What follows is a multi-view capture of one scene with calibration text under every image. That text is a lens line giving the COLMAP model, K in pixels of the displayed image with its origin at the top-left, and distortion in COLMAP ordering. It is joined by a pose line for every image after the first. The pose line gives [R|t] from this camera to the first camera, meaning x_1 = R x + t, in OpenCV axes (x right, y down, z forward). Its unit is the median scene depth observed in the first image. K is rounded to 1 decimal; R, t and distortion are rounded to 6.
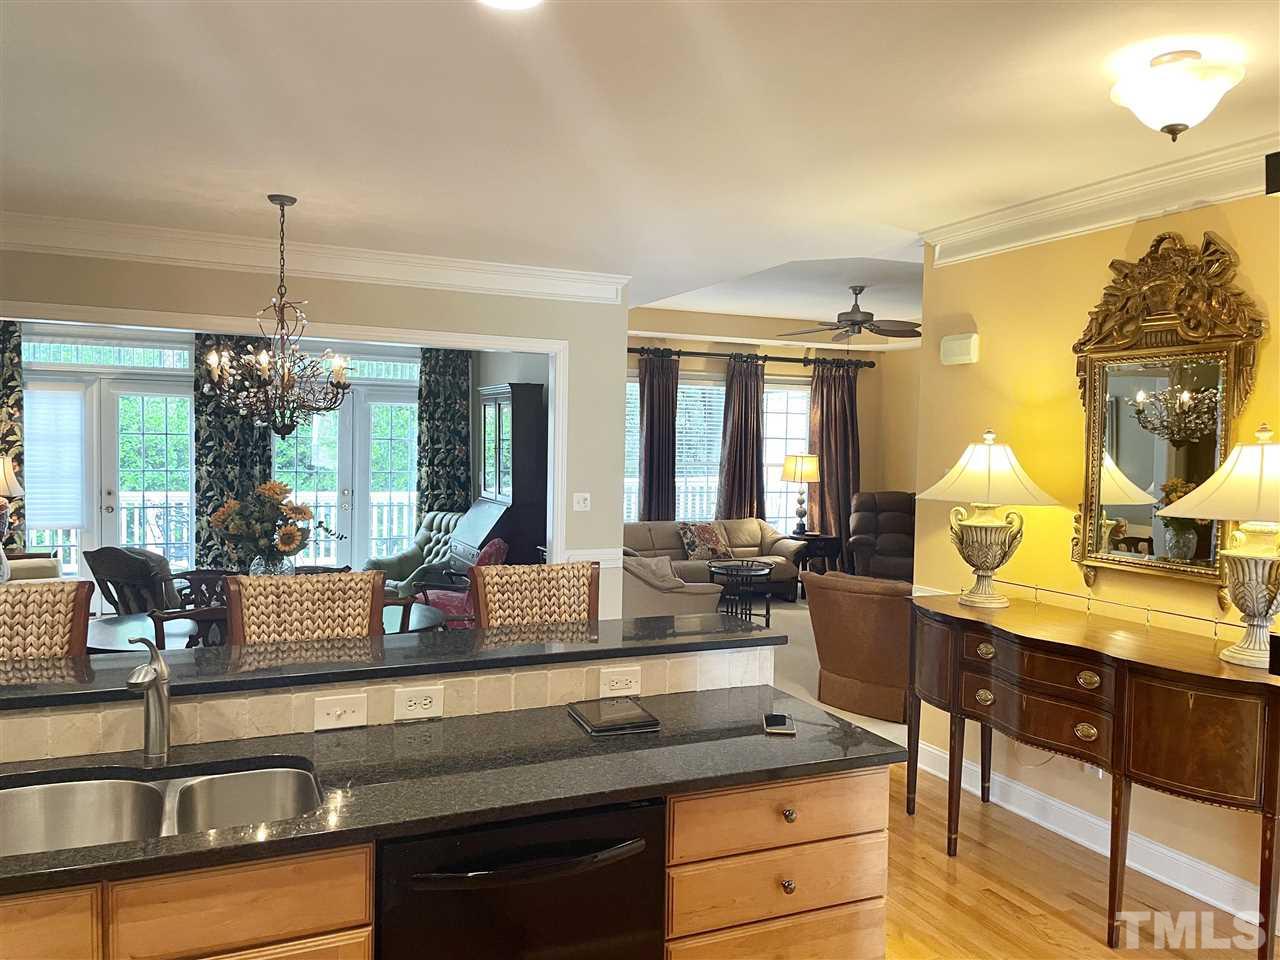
lens RADIAL K [[983.2, 0, 640.0], [0, 983.2, 480.0], [0, 0, 1]] dist [0.177779, -0.102594]
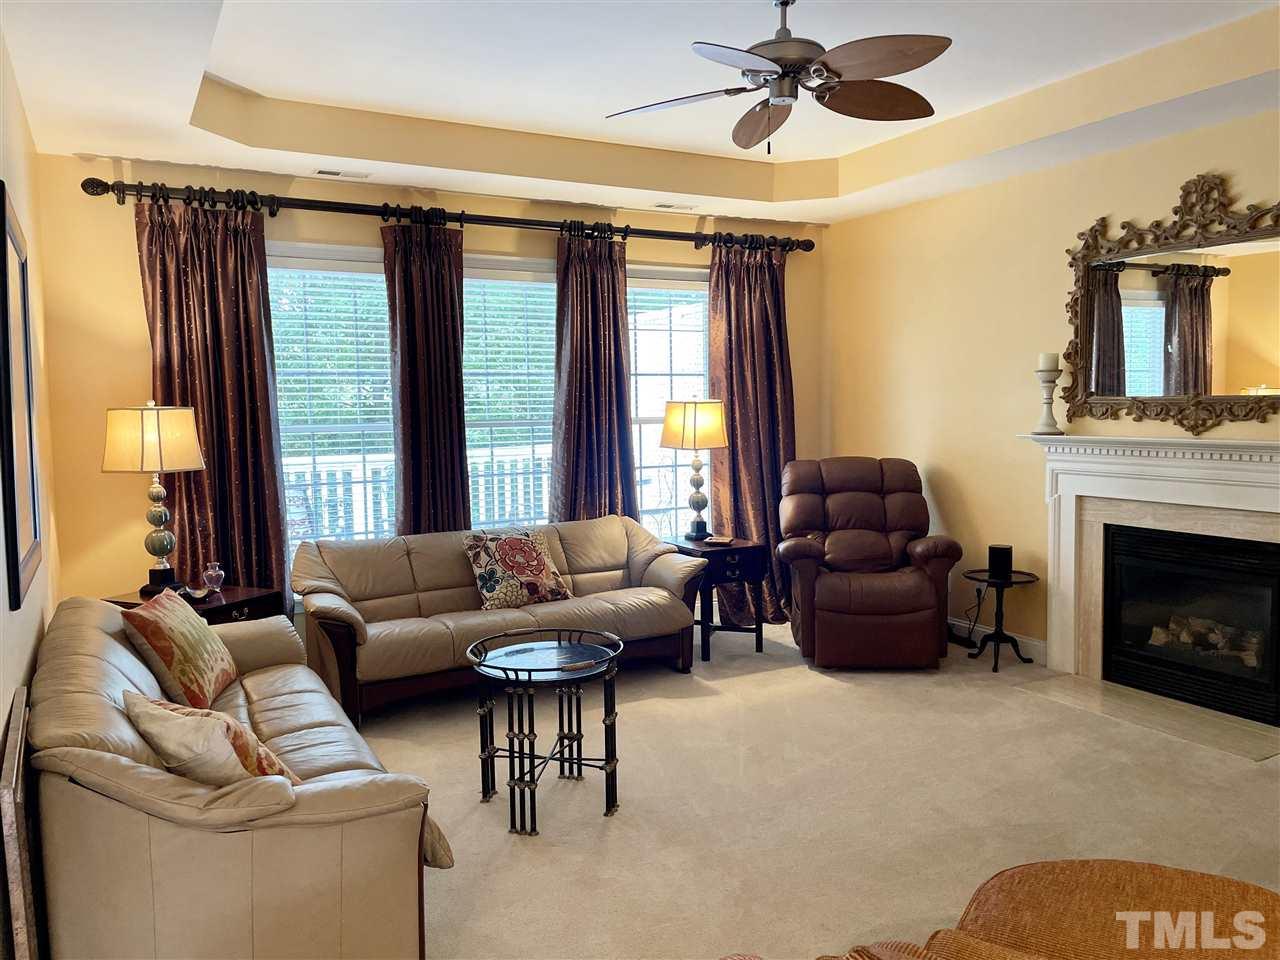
lens RADIAL K [[1032.0, 0, 640.0], [0, 1032.0, 480.0], [0, 0, 1]] dist [0.080443, -0.126039]
pose [[0.996141, -0.041256, 0.077471, 0.083598], [0.038423, 0.998550, 0.037711, -0.003426], [-0.078914, -0.034589, 0.996281, 0.408465]]
